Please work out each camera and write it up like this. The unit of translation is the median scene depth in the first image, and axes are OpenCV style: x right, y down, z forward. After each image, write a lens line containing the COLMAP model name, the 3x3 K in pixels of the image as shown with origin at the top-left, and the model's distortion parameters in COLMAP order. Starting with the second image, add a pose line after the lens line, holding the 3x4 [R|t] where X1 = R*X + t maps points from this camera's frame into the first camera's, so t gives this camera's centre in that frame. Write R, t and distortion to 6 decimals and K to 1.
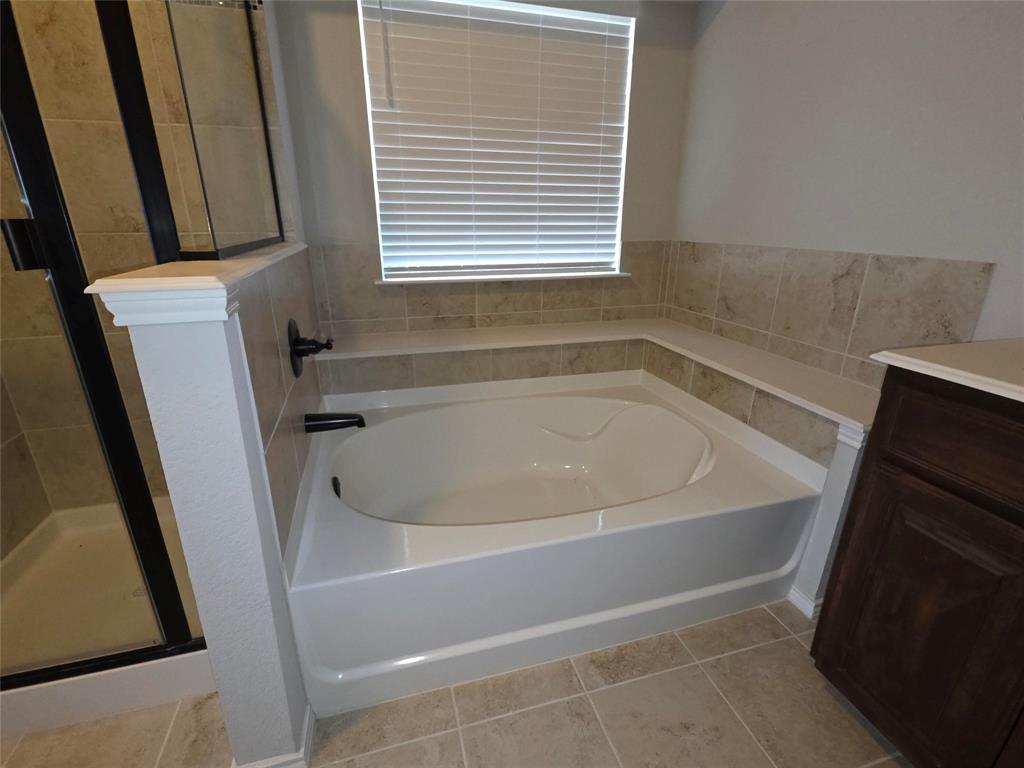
lens RADIAL K [[475.1, 0, 511.3], [0, 475.1, 389.7], [0, 0, 1]] dist [-0.000159, -0.001189]
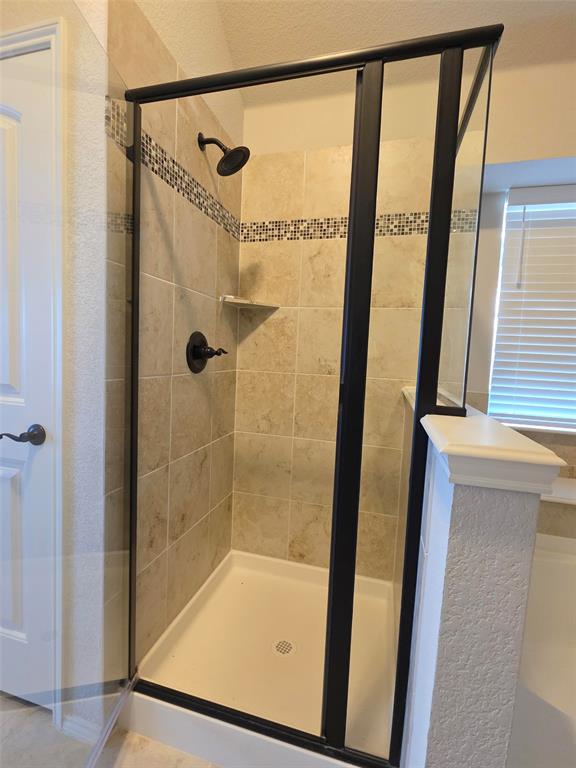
lens RADIAL K [[356.3, 0, 288.1], [0, 356.3, 383.5], [0, 0, 1]] dist [-0.000159, -0.001189]
pose [[0.849466, 0.080611, -0.521449, -0.270627], [-0.219867, 0.952452, -0.210934, -0.036723], [0.479651, 0.293831, 0.826800, 0.023913]]
